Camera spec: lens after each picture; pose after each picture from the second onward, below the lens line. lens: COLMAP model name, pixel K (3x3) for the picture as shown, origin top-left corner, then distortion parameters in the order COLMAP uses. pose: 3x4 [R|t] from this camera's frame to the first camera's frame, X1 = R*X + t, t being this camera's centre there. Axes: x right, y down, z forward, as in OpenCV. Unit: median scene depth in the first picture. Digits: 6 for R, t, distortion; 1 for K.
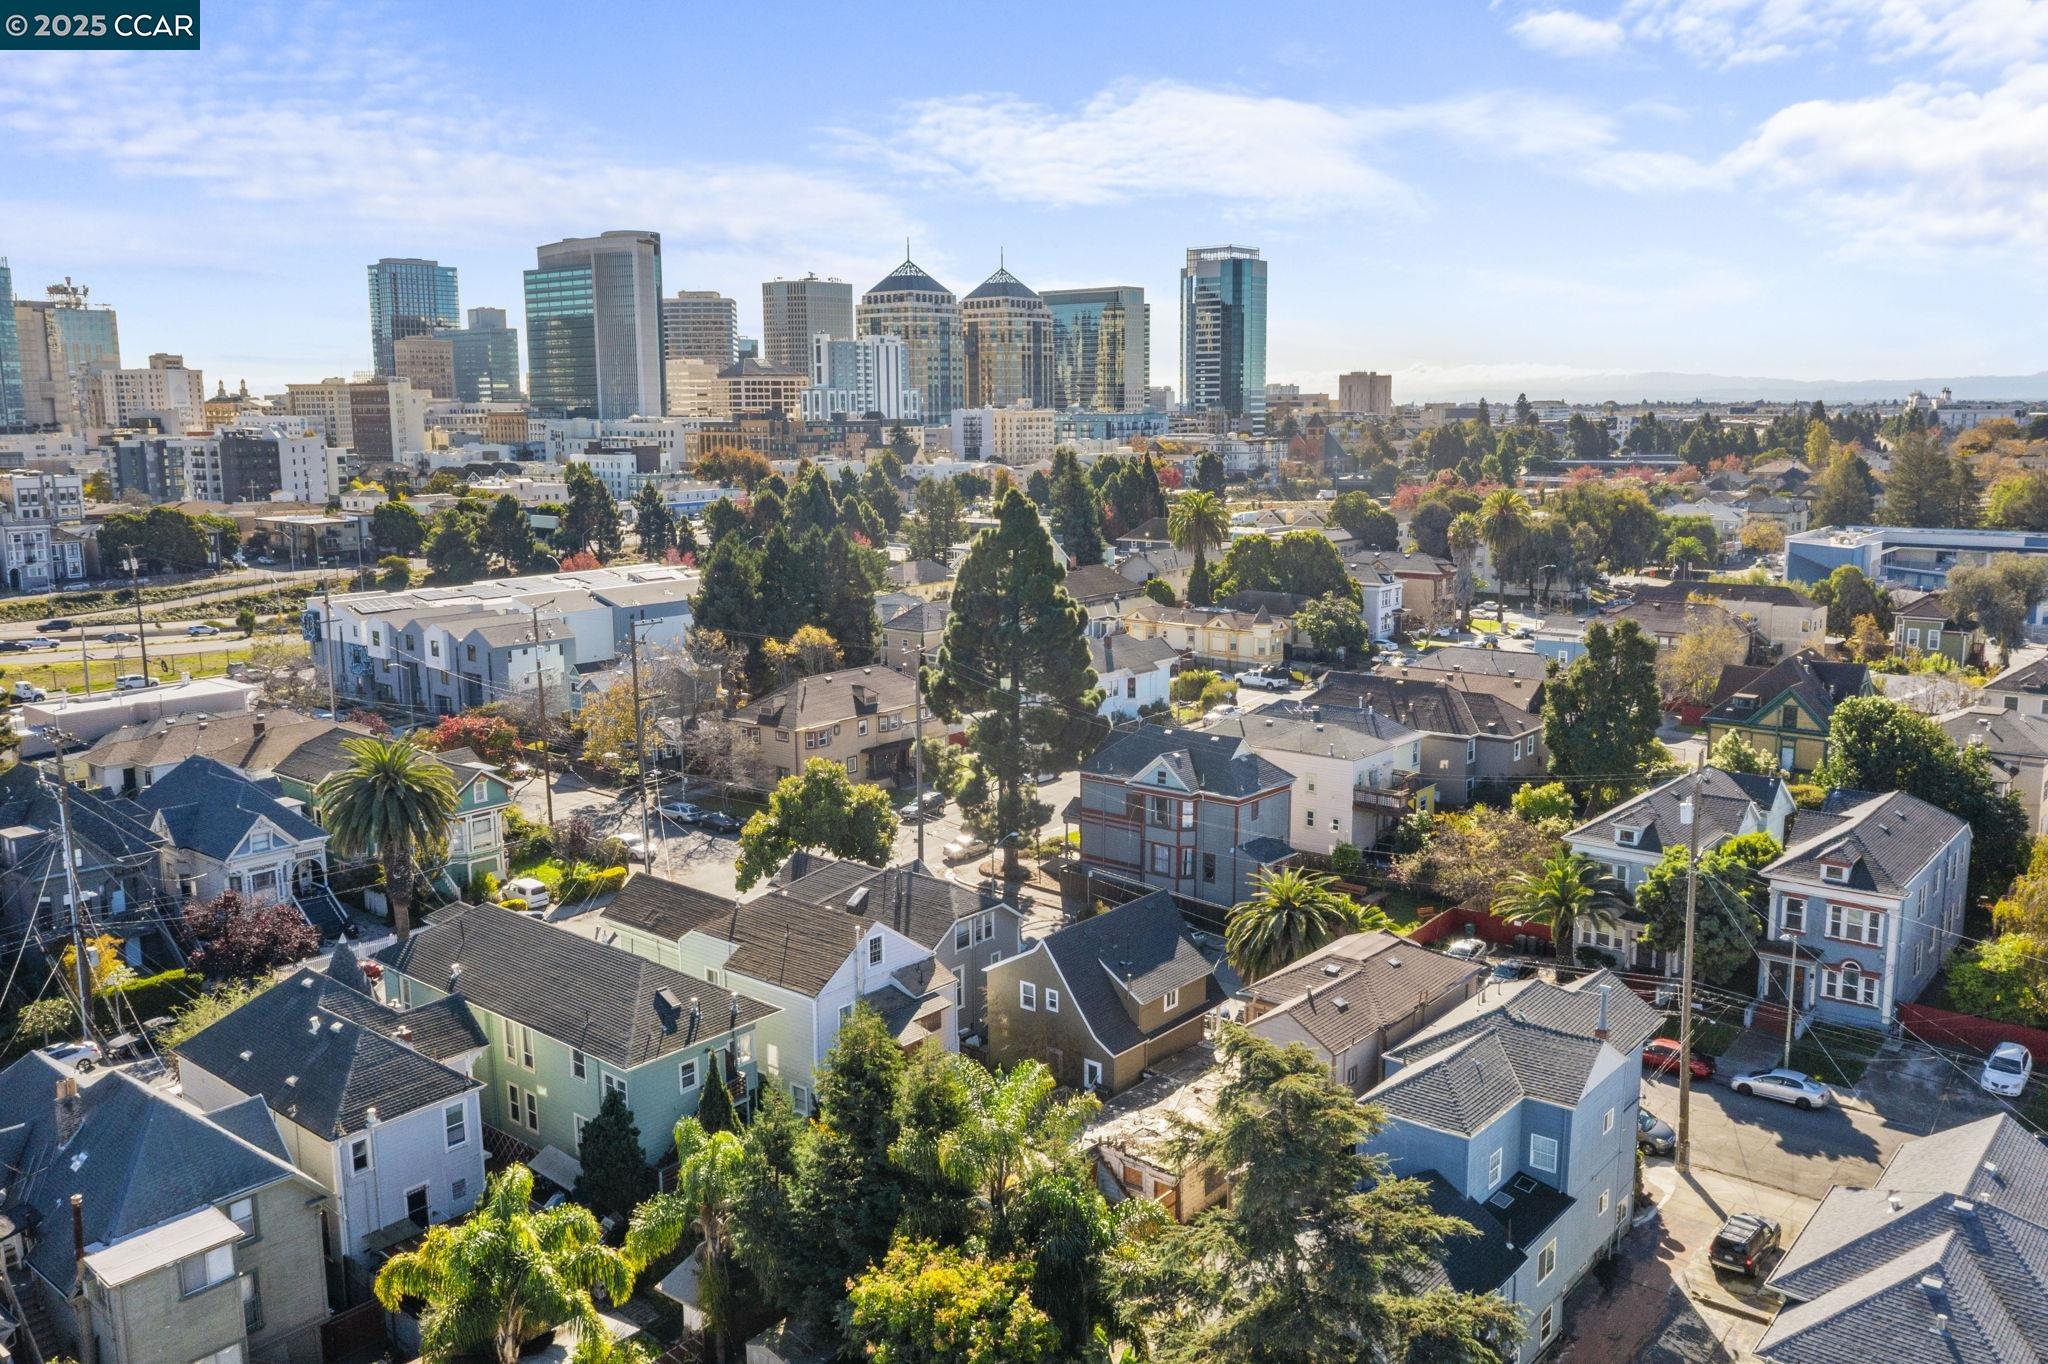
lens RADIAL K [[1613.0, 0, 1024.0], [0, 1613.0, 682.0], [0, 0, 1]] dist [-0.028061, 0.022109]
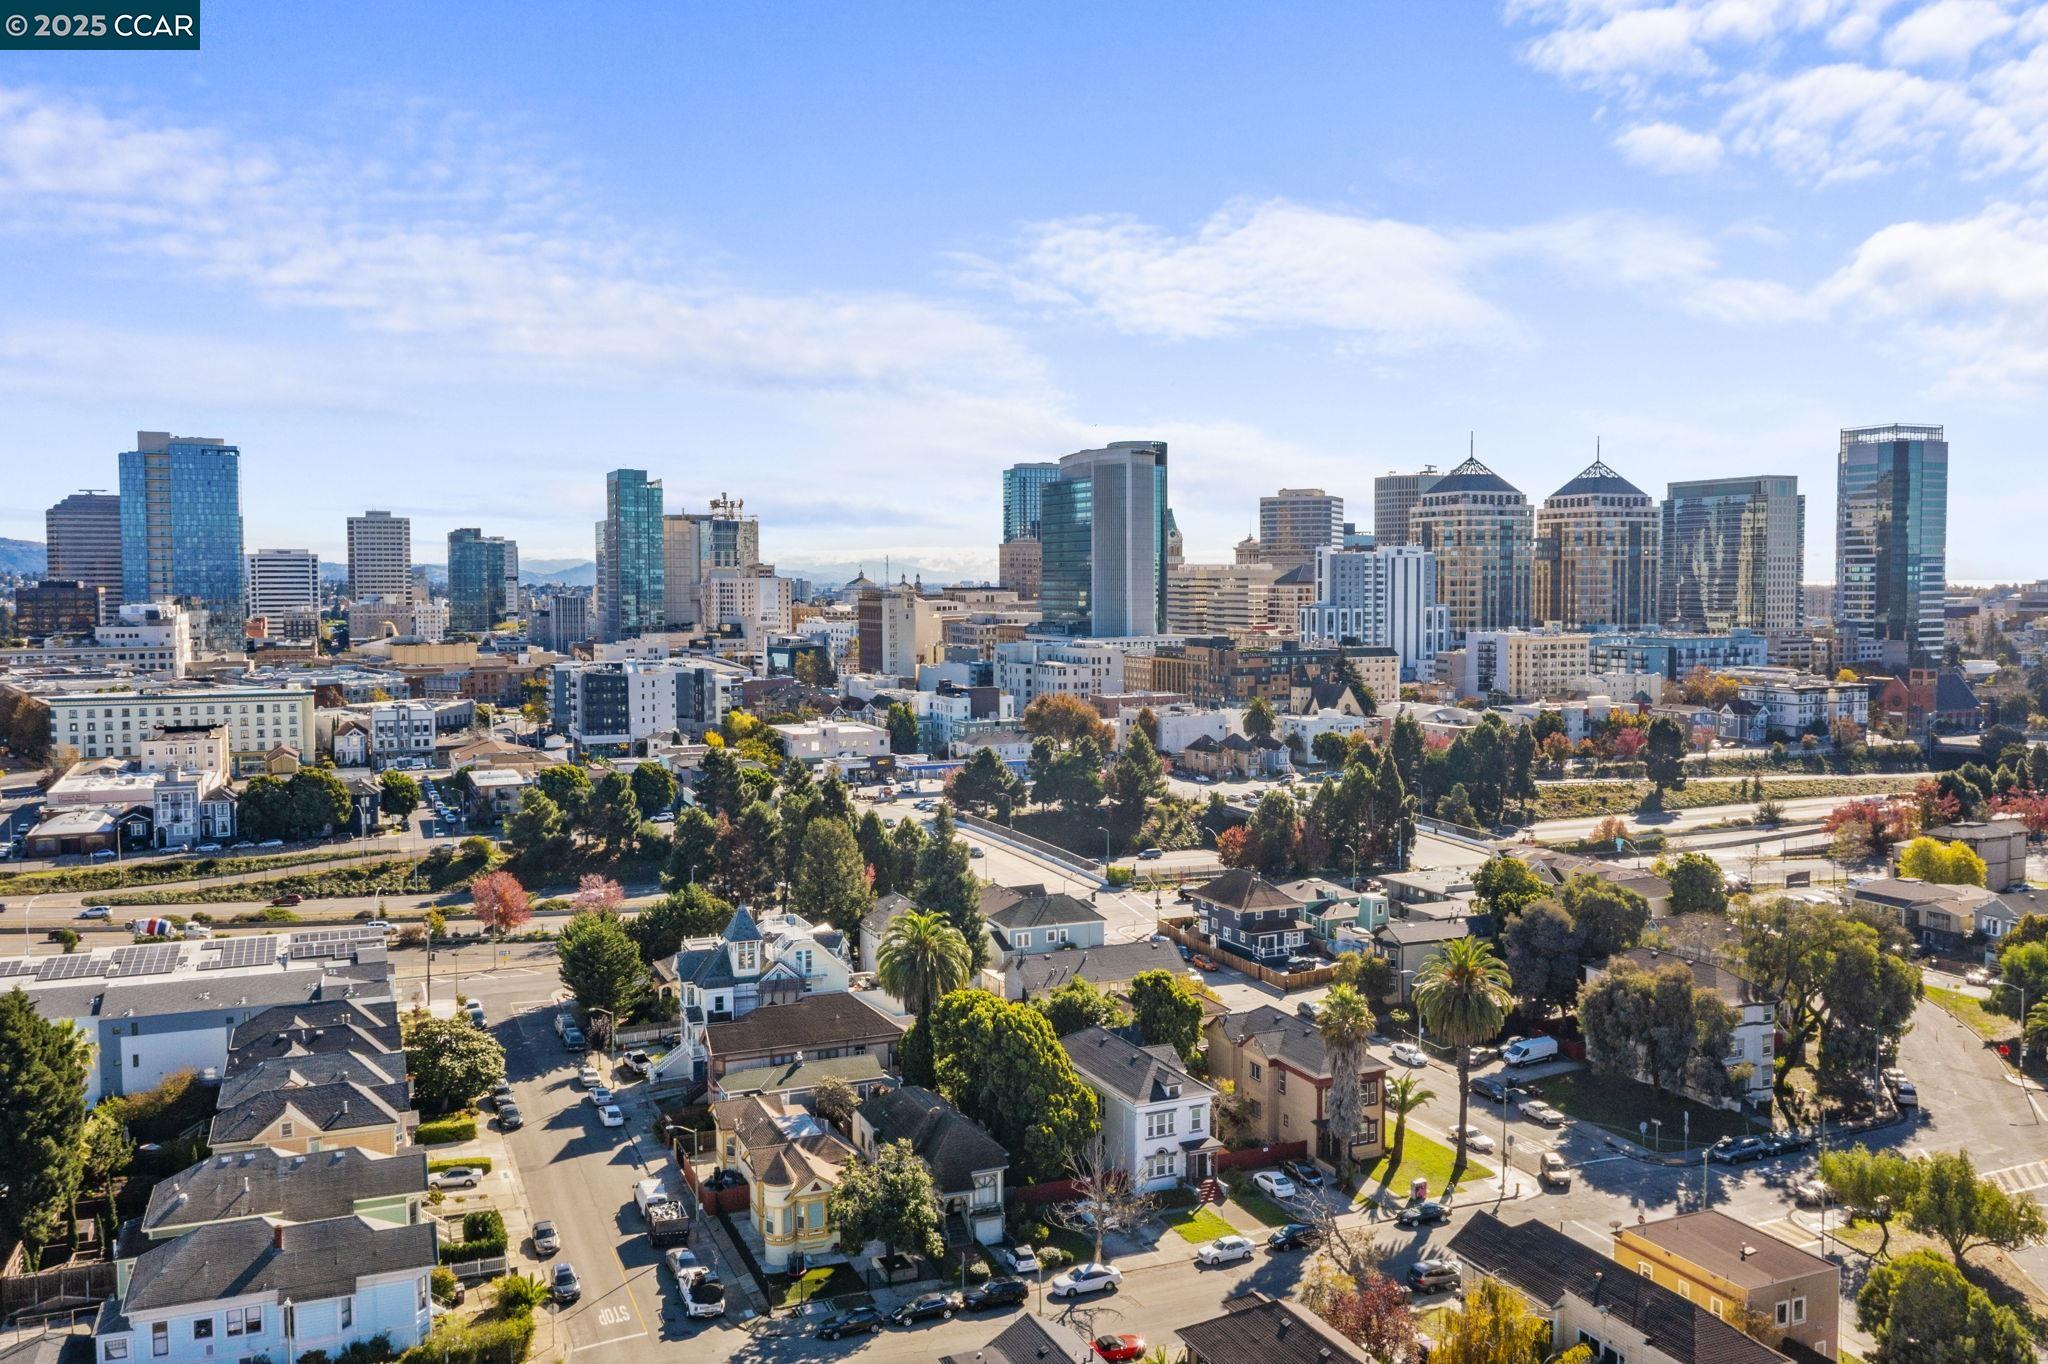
lens RADIAL K [[1613.0, 0, 1024.0], [0, 1613.0, 682.0], [0, 0, 1]] dist [-0.028061, 0.022109]
pose [[0.890007, 0.030195, -0.454945, 0.118247], [-0.078526, 0.993046, -0.087710, -0.041793], [0.449133, 0.113787, 0.886190, 0.116416]]
